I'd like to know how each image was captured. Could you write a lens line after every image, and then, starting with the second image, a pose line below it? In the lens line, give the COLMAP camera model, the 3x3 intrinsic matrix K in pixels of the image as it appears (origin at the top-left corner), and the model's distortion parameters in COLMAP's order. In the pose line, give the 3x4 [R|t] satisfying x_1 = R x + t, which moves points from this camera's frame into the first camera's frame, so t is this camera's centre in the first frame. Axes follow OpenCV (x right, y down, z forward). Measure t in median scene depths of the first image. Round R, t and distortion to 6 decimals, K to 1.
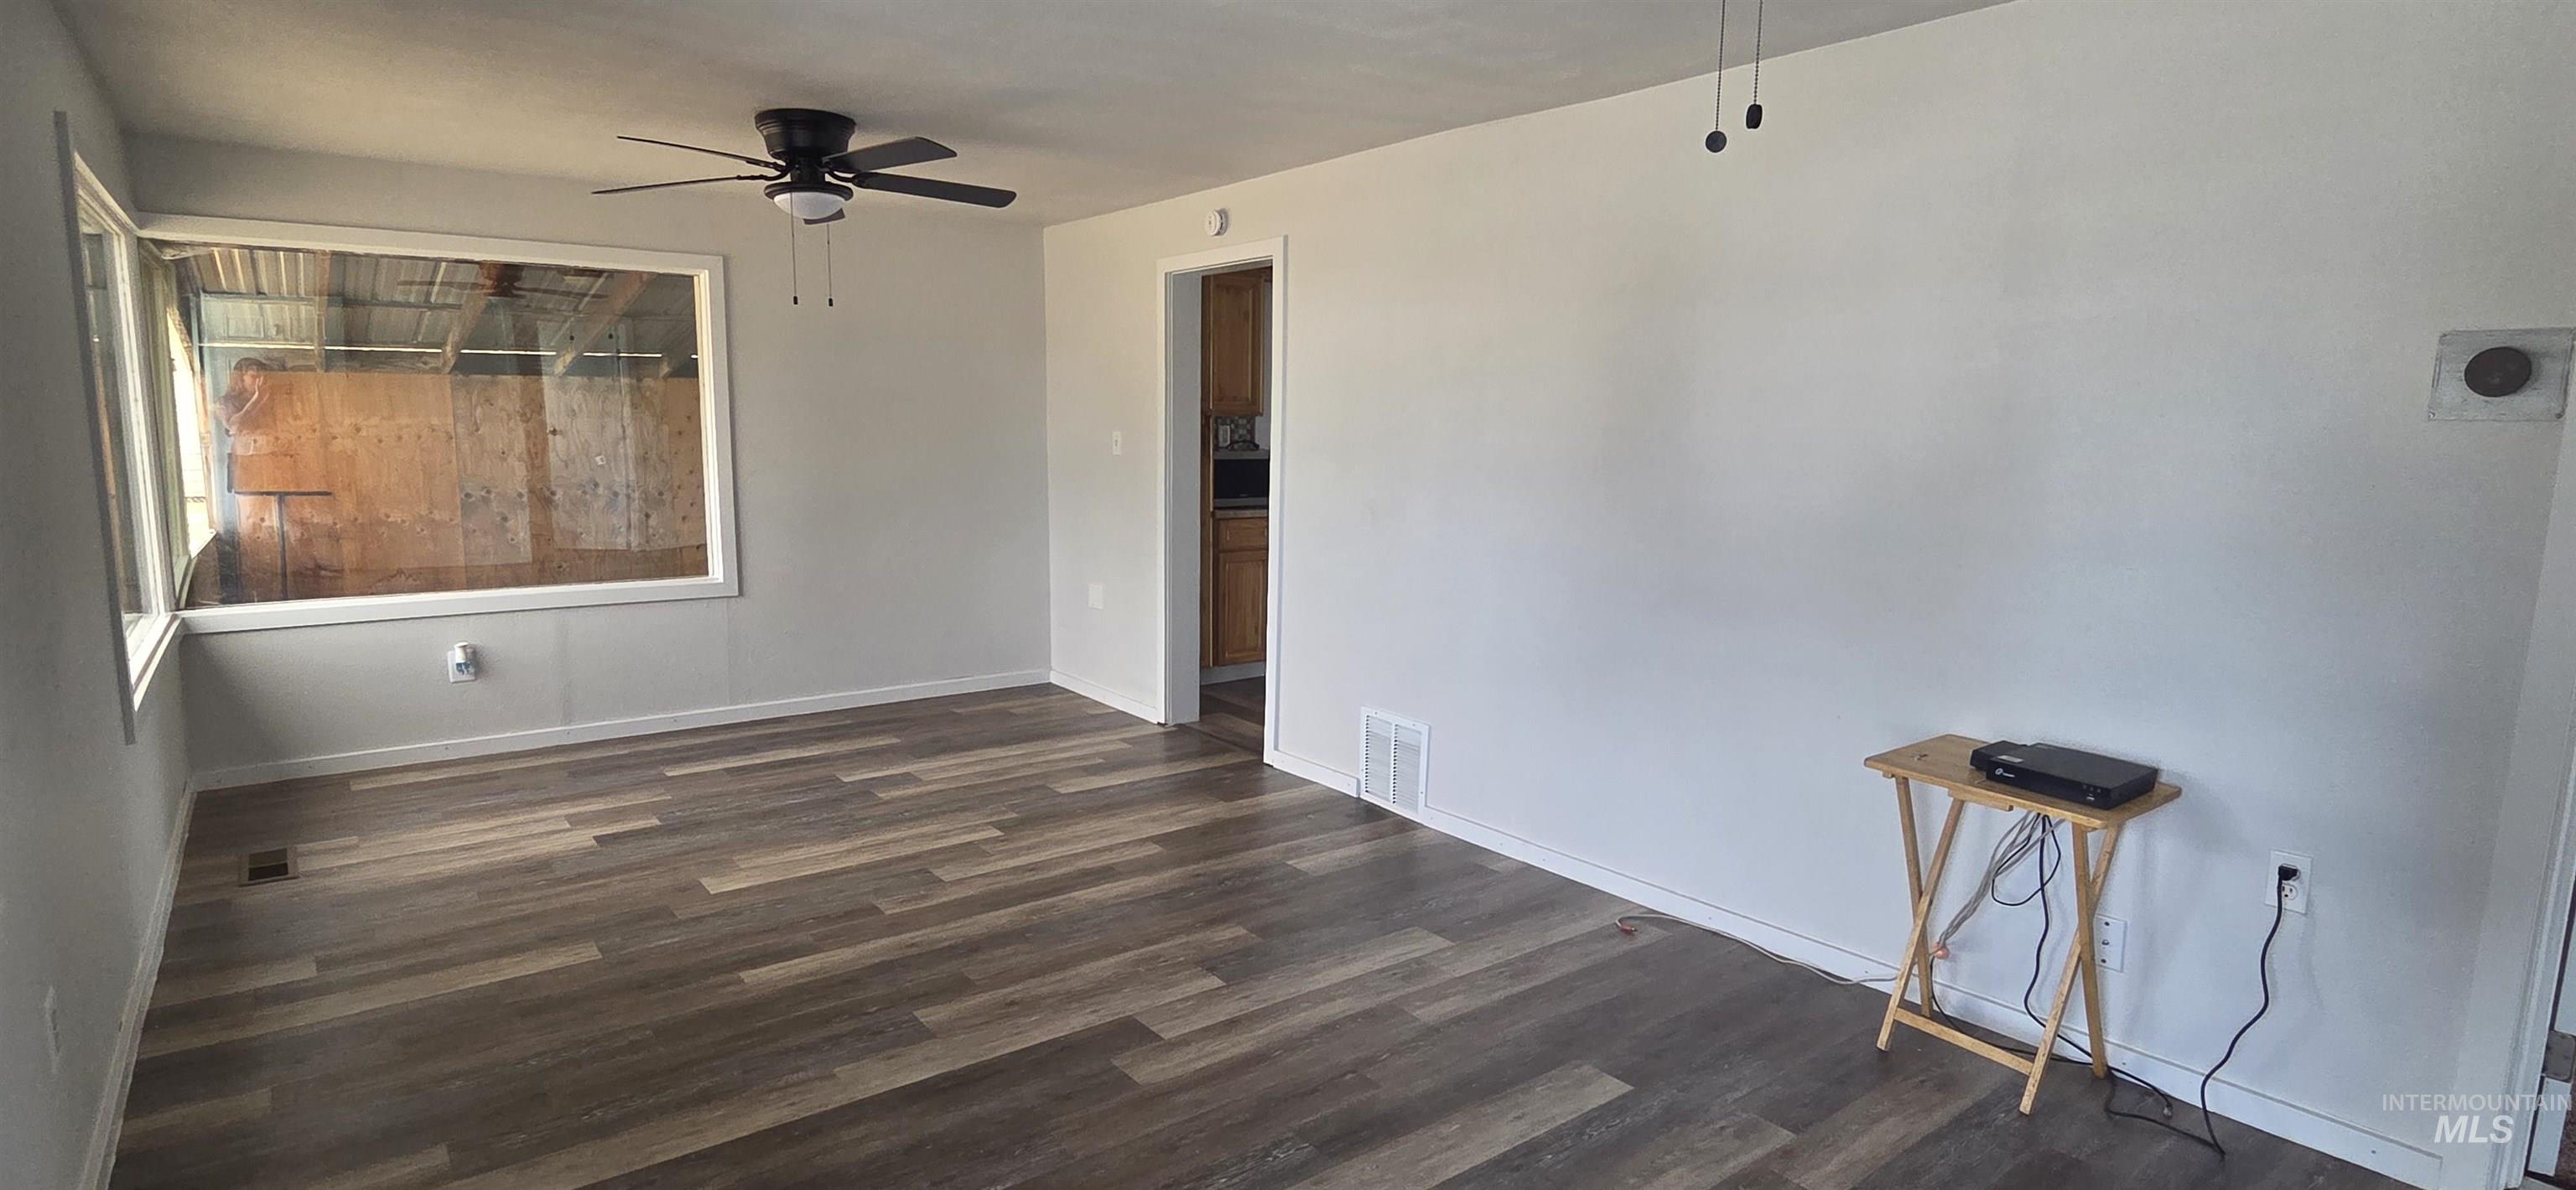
lens RADIAL K [[1305.3, 0, 1286.6], [0, 1305.3, 599.5], [0, 0, 1]] dist [-0.001303, -0.000912]
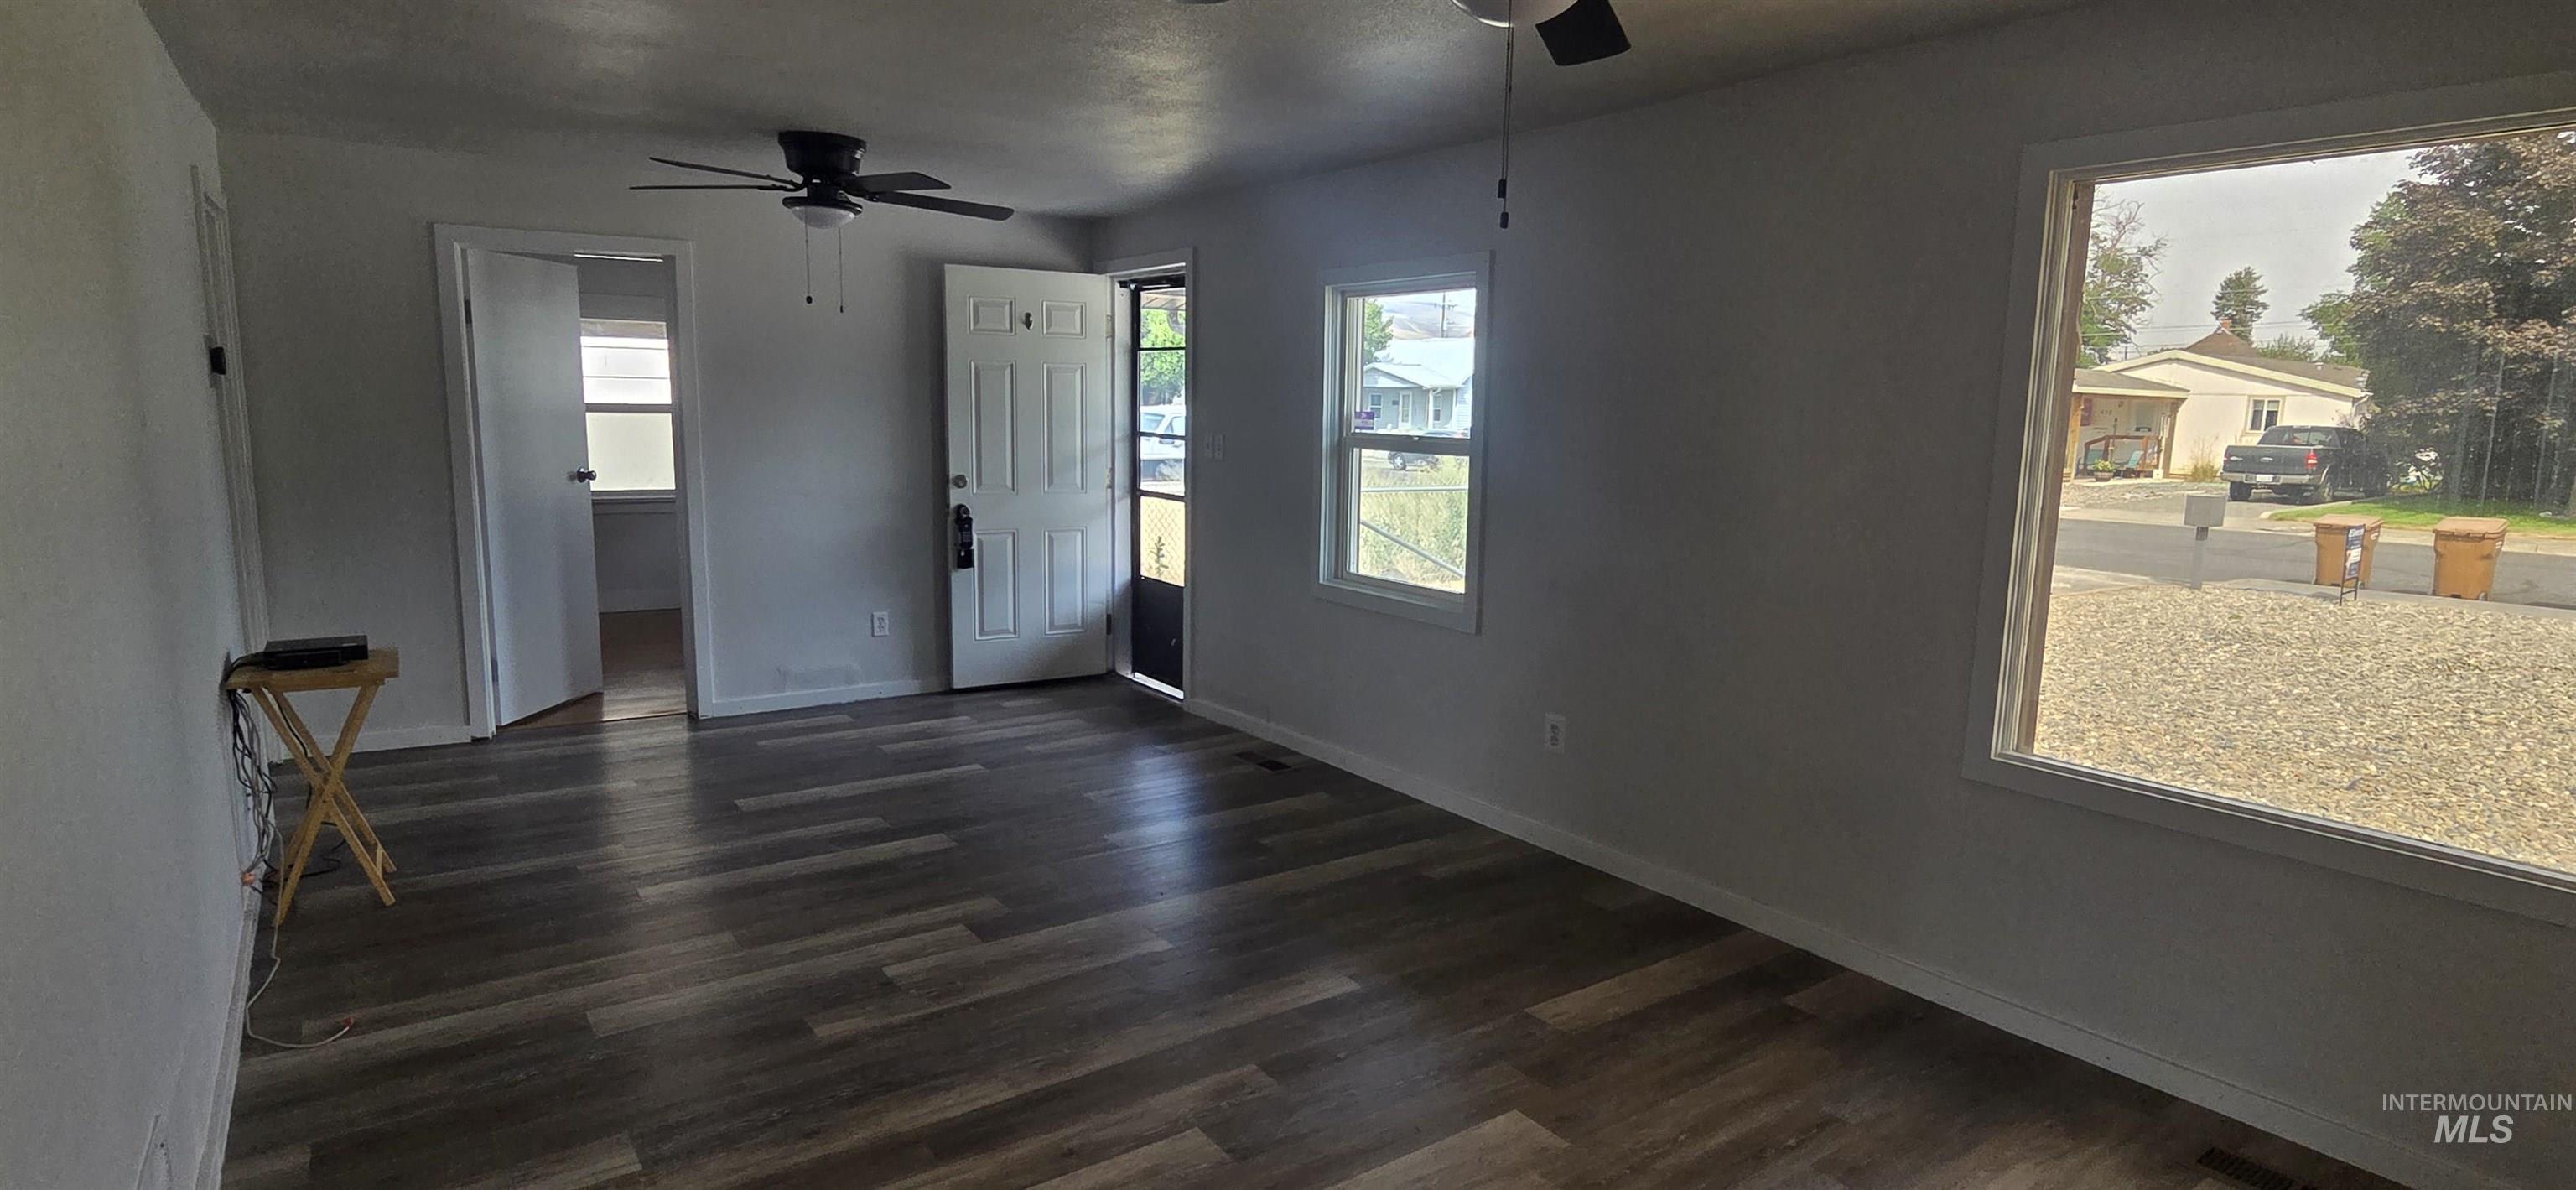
lens RADIAL K [[1305.3, 0, 1286.2], [0, 1305.3, 596.0], [0, 0, 1]] dist [-0.001303, -0.000912]
pose [[-0.999010, -0.032641, 0.030210, -0.352638], [-0.022753, 0.958718, 0.283446, -0.258982], [-0.038215, 0.282478, -0.958512, 1.728902]]
